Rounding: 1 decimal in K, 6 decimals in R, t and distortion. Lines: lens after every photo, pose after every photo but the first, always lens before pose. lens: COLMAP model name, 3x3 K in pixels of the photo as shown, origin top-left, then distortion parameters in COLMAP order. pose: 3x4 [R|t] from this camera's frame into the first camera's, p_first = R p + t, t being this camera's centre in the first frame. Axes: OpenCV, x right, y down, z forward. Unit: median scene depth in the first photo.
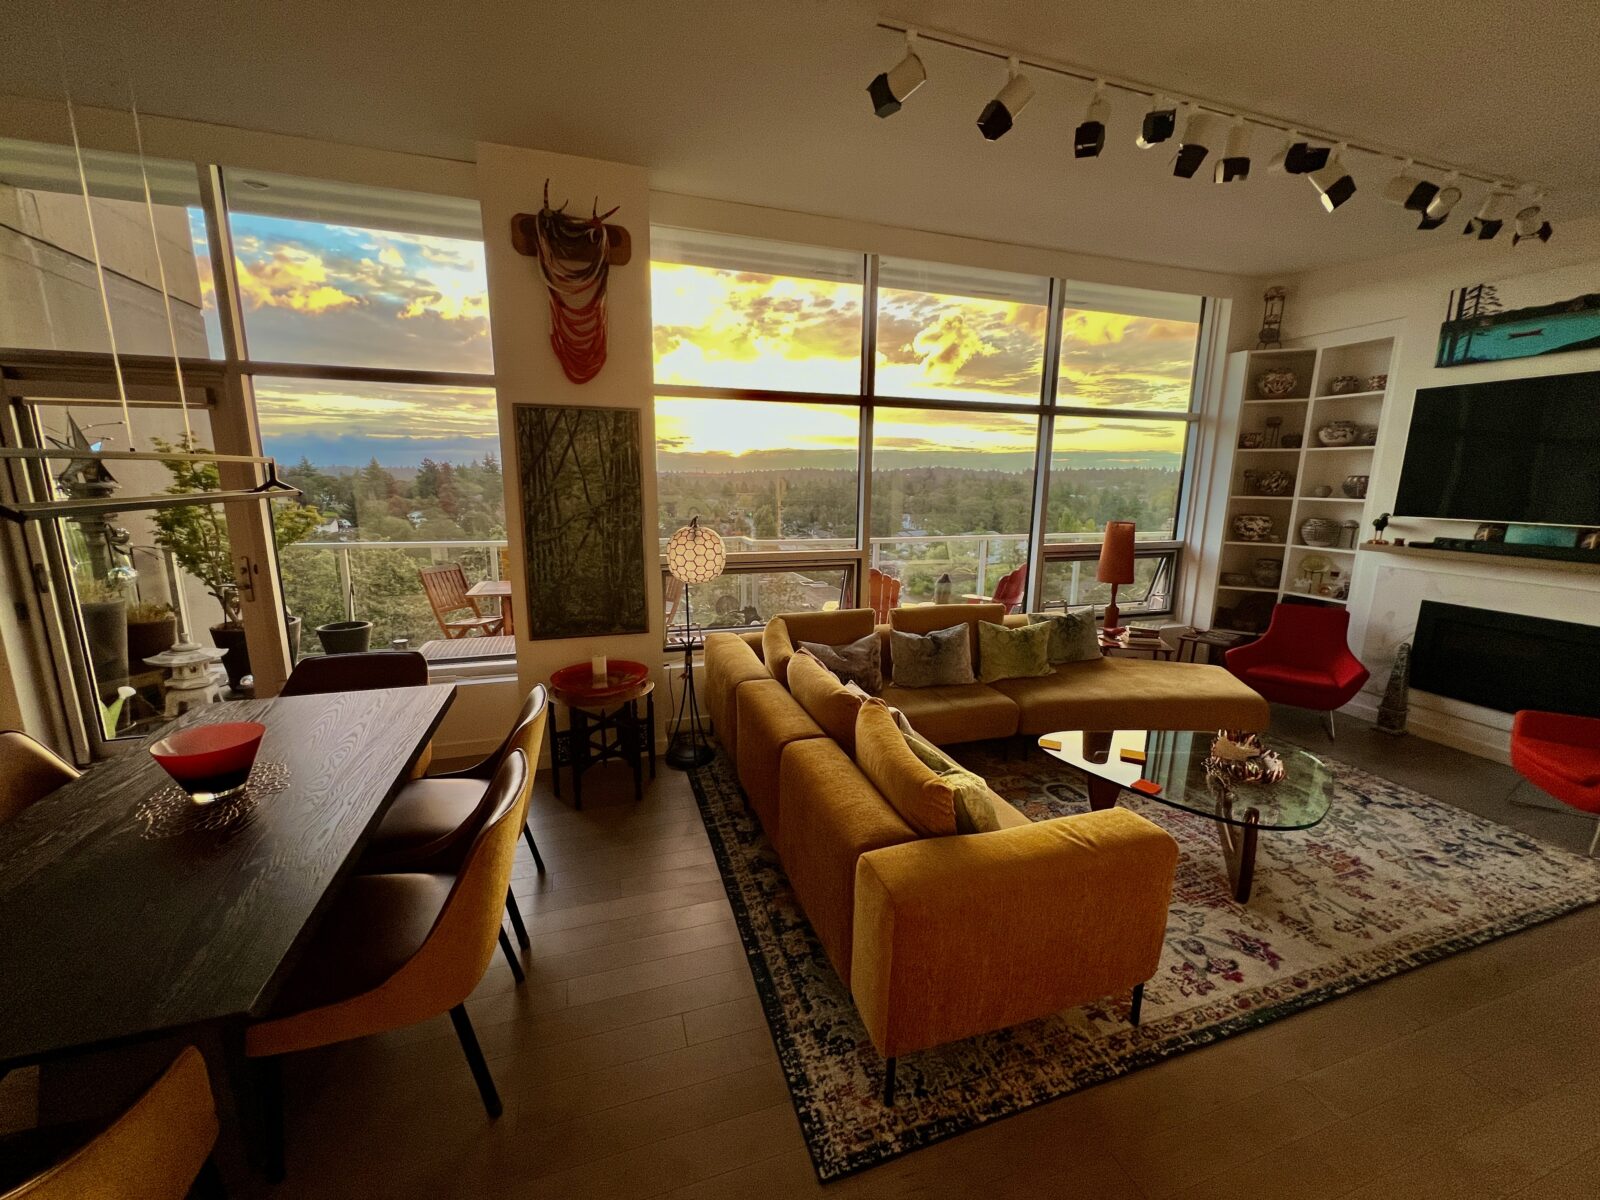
lens RADIAL K [[634.0, 0, 801.2], [0, 634.0, 601.8], [0, 0, 1]] dist [0.000314, -0.000550]
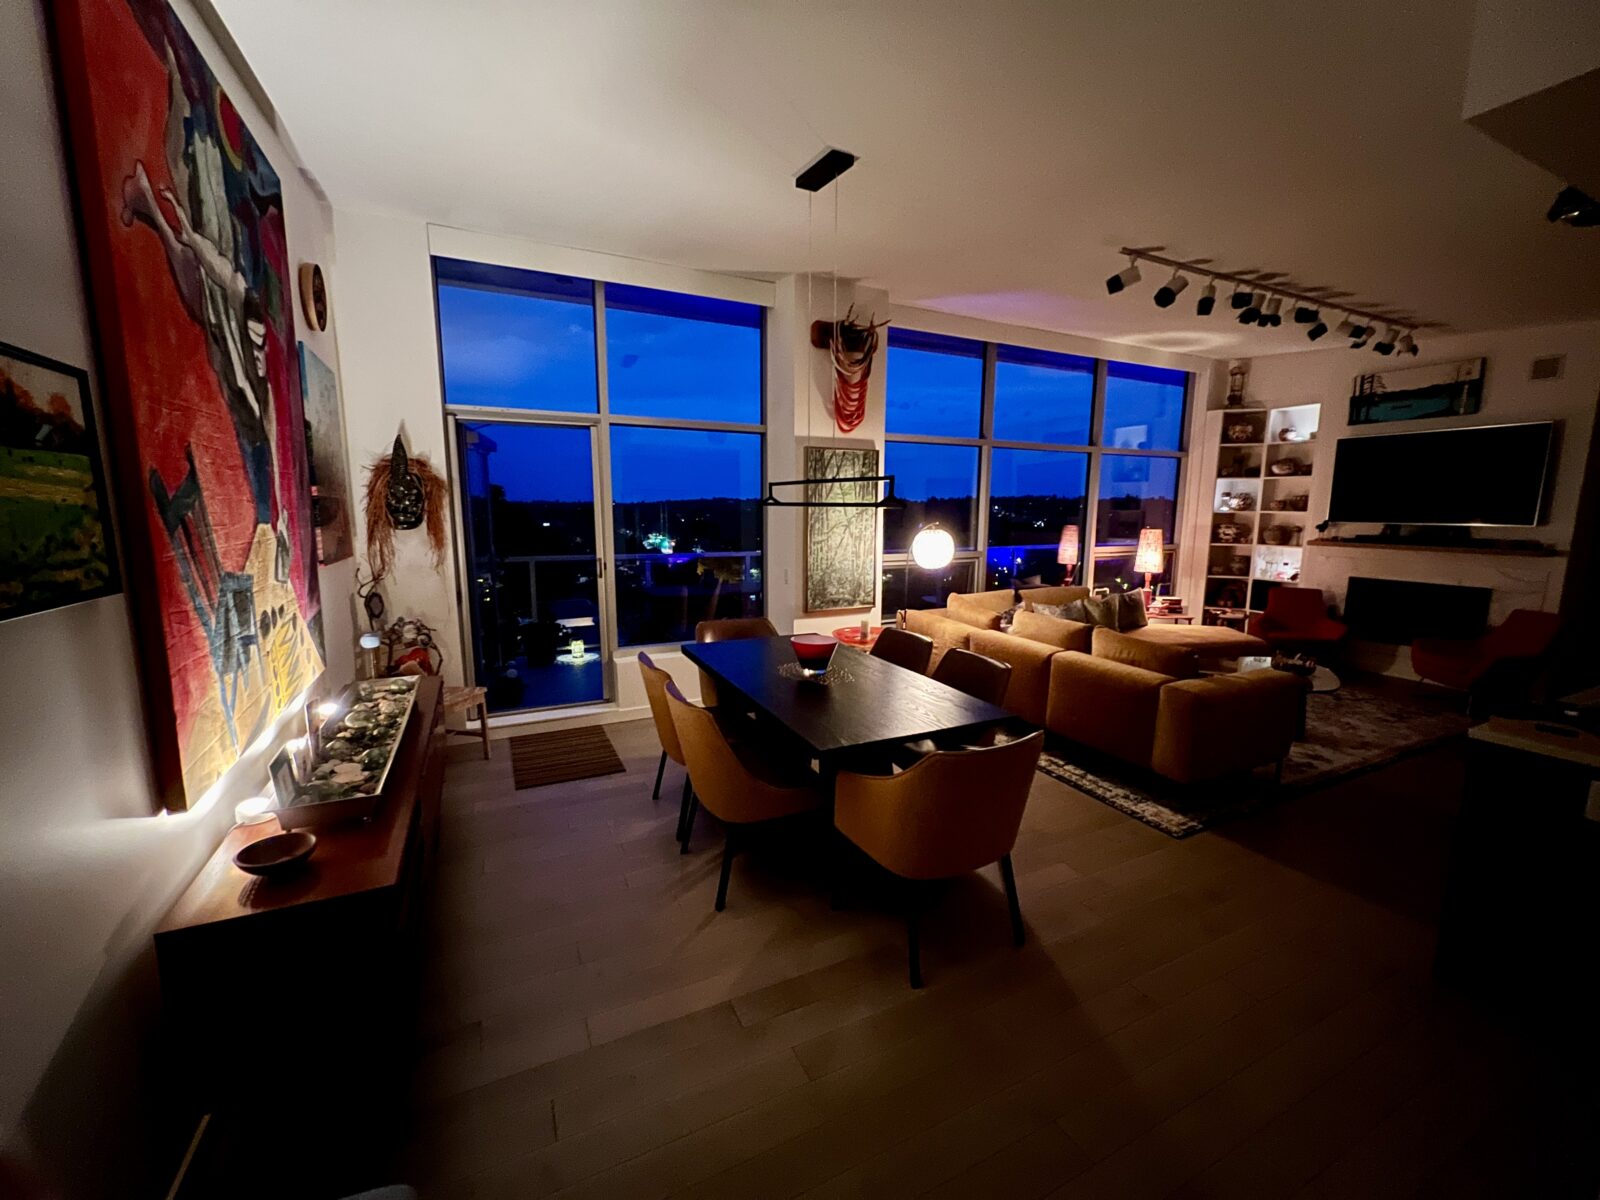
lens RADIAL K [[634.0, 0, 801.4], [0, 634.0, 602.2], [0, 0, 1]] dist [0.000314, -0.000550]
pose [[0.990770, -0.026451, 0.132949, -0.601677], [0.032292, 0.998597, -0.041975, 0.092394], [-0.131652, 0.045881, 0.990234, -0.374349]]
